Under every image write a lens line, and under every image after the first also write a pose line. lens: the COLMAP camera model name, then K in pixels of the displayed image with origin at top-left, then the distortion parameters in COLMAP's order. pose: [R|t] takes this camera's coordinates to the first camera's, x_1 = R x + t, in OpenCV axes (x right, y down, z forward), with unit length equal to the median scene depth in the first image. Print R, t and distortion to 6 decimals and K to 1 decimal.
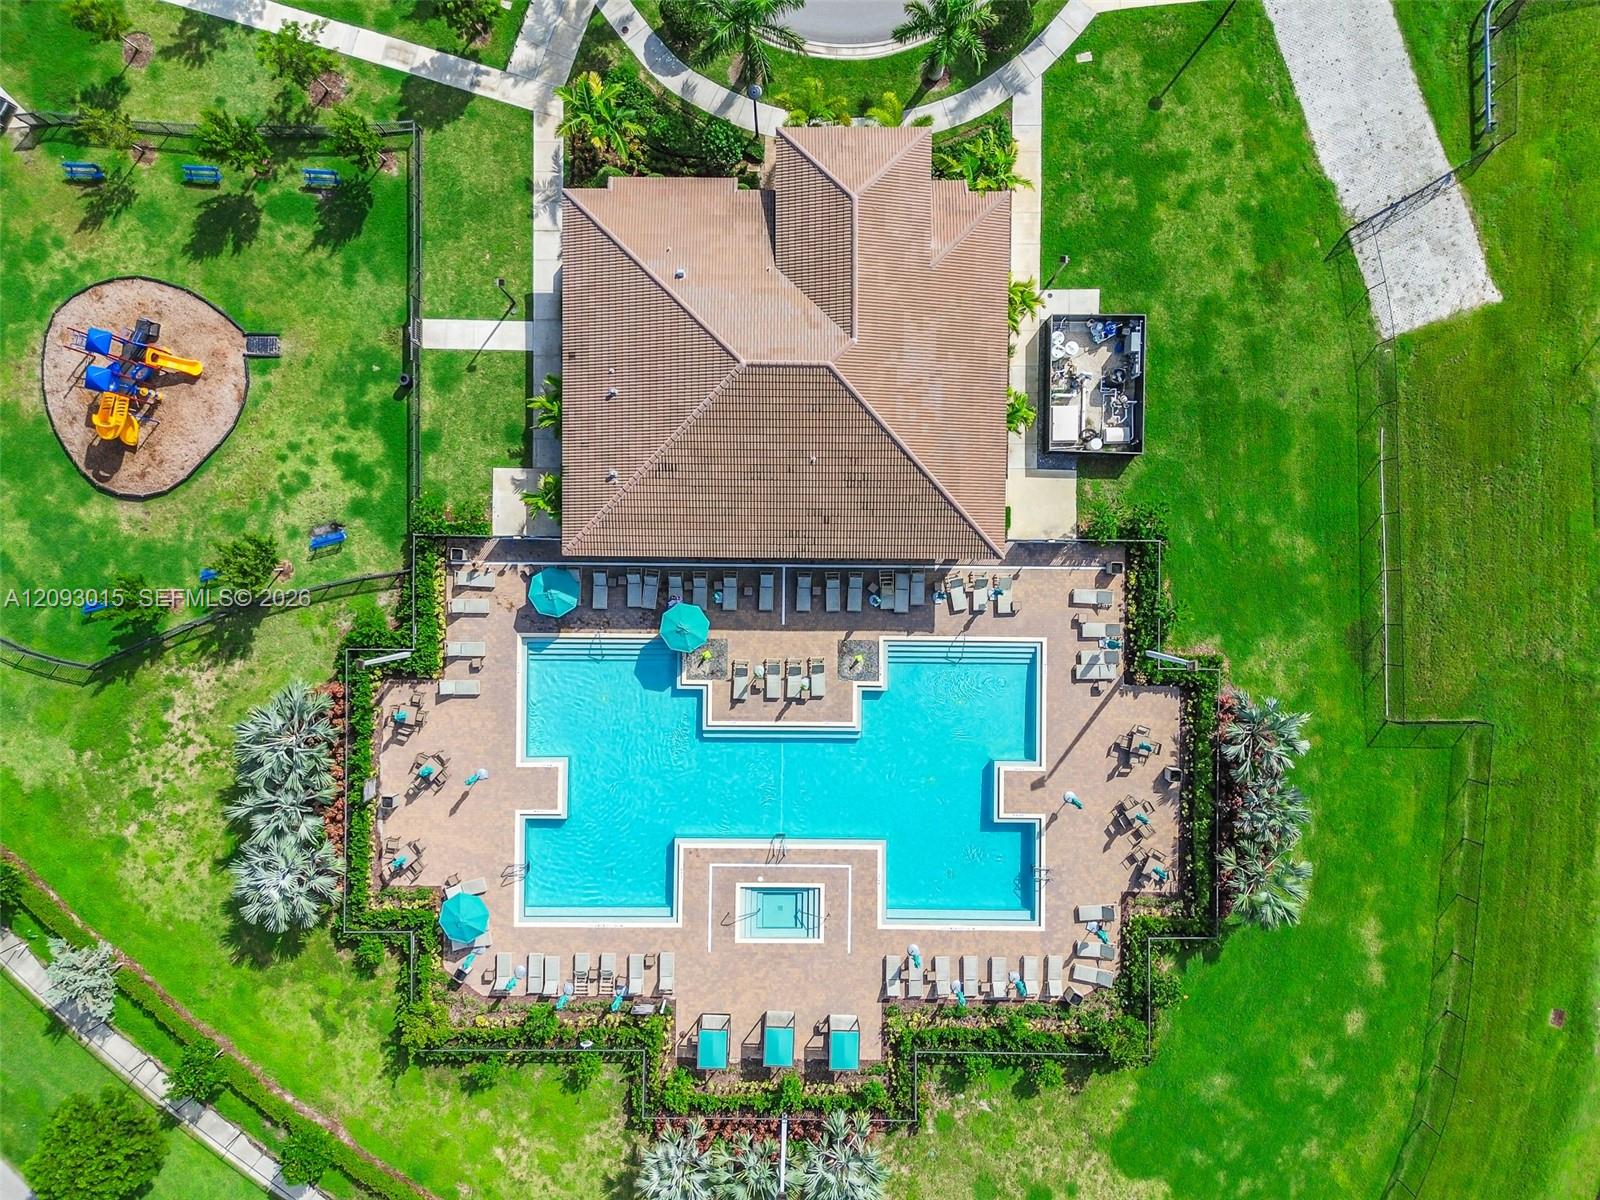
lens RADIAL K [[1129.6, 0, 796.3], [0, 1129.6, 600.1], [0, 0, 1]] dist [0.079904, -0.085571]
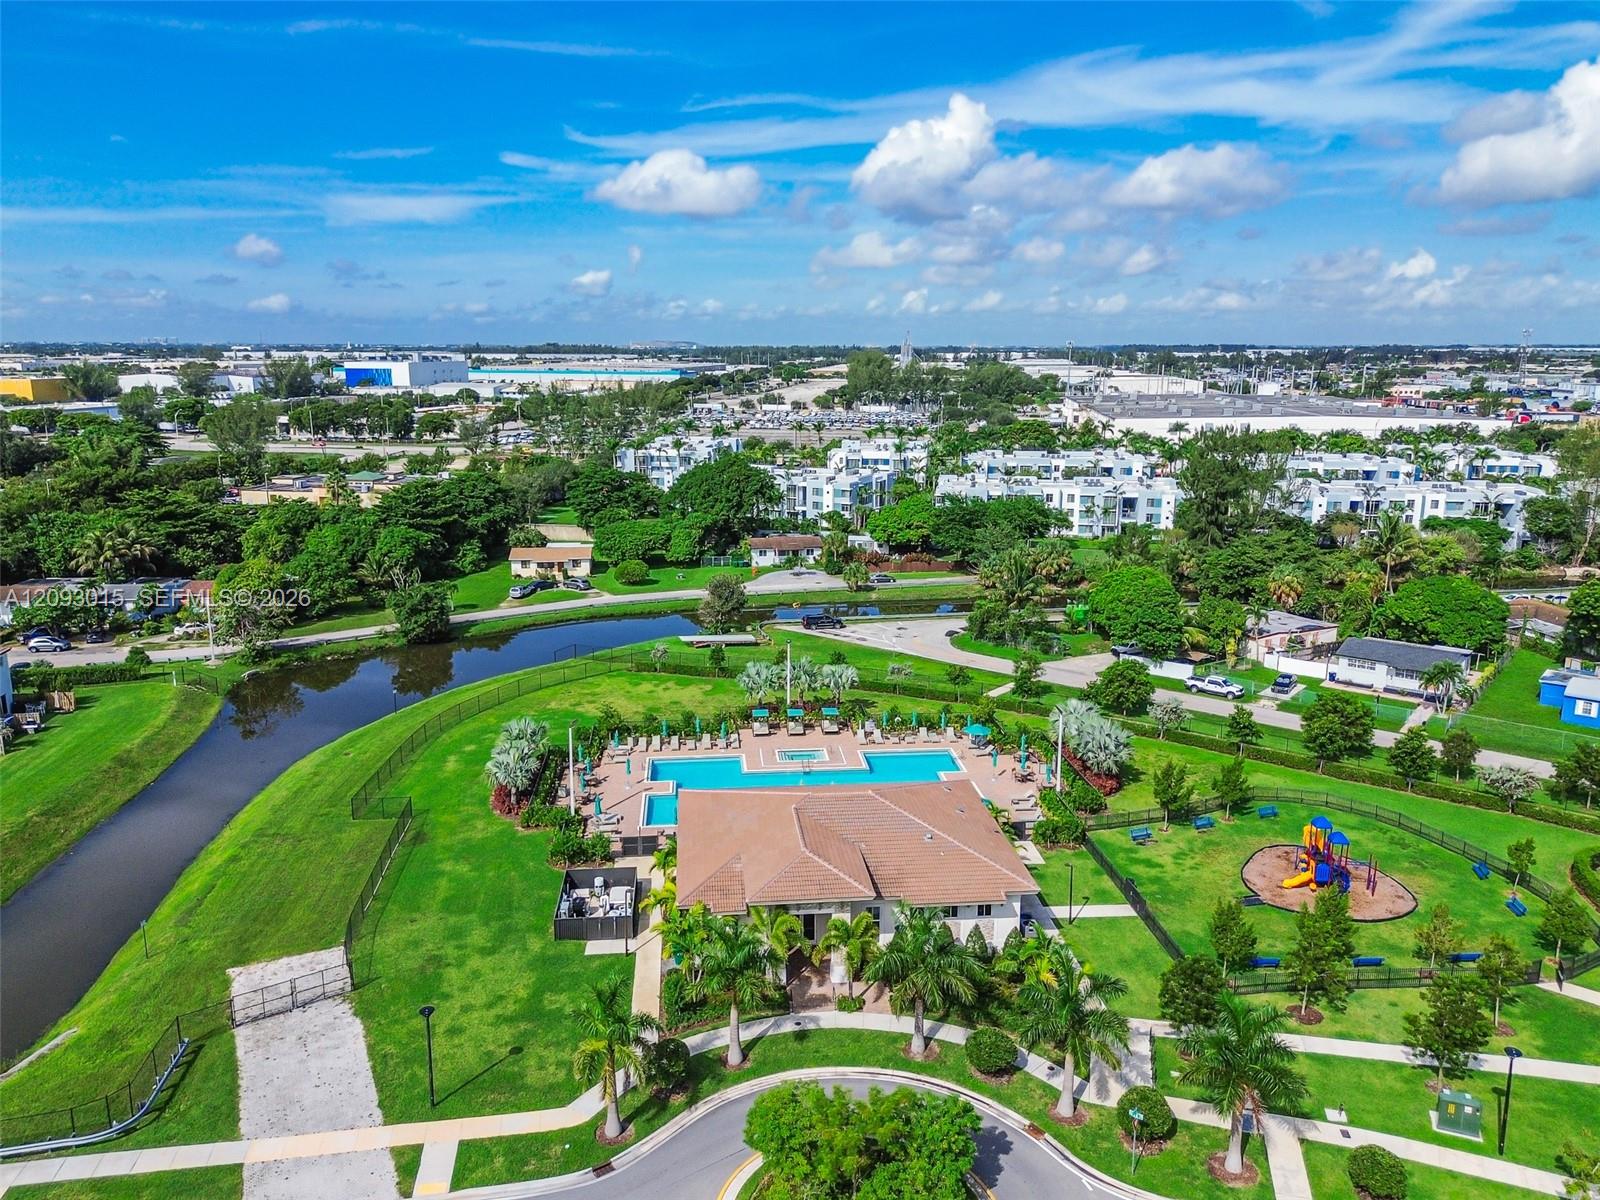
lens RADIAL K [[1153.5, 0, 796.5], [0, 1153.5, 598.6], [0, 0, 1]] dist [0.049307, -0.040412]
pose [[-0.995046, 0.017785, -0.097809, 0.160260], [-0.099326, -0.218968, 0.970663, -1.363273], [-0.004154, 0.975570, 0.219650, 0.386772]]
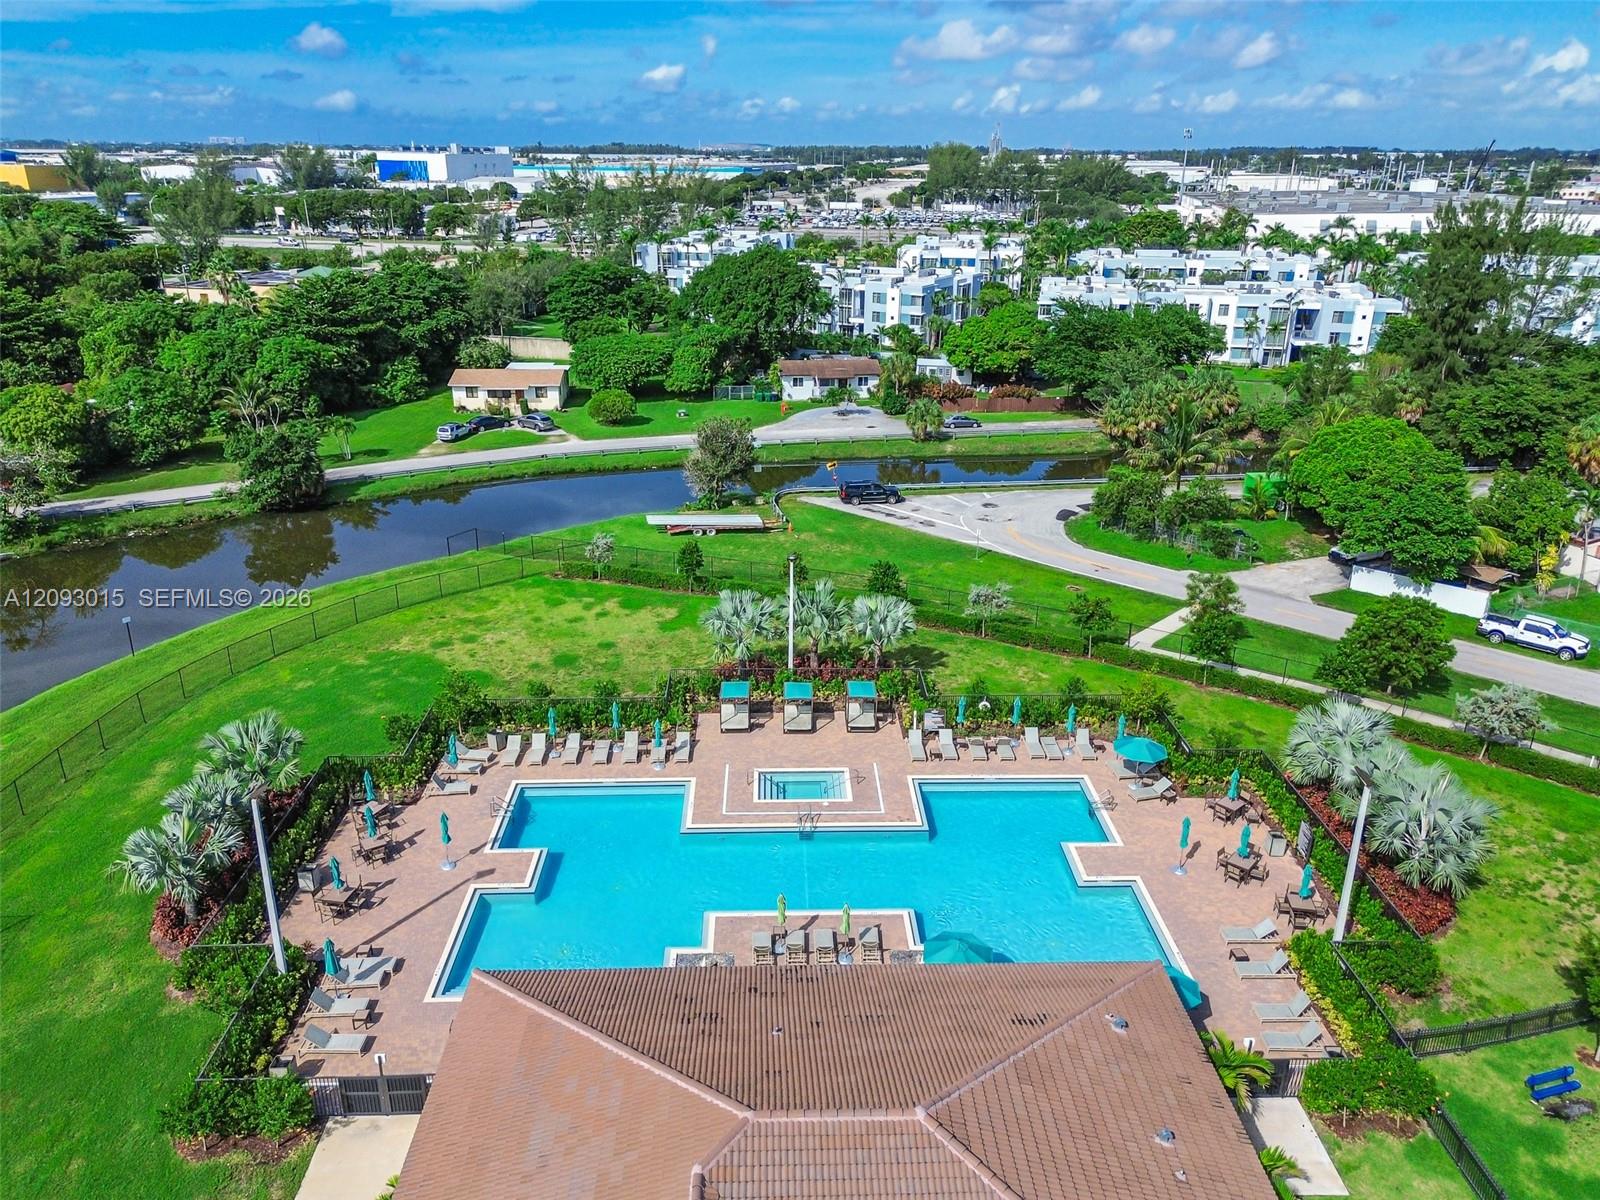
lens RADIAL K [[1153.5, 0, 796.5], [0, 1153.5, 598.6], [0, 0, 1]] dist [0.049307, -0.040412]
pose [[-0.999357, 0.005551, -0.035411, 0.022380], [-0.034976, -0.367075, 0.929533, -0.529796], [-0.007839, 0.930175, 0.367034, 0.520877]]
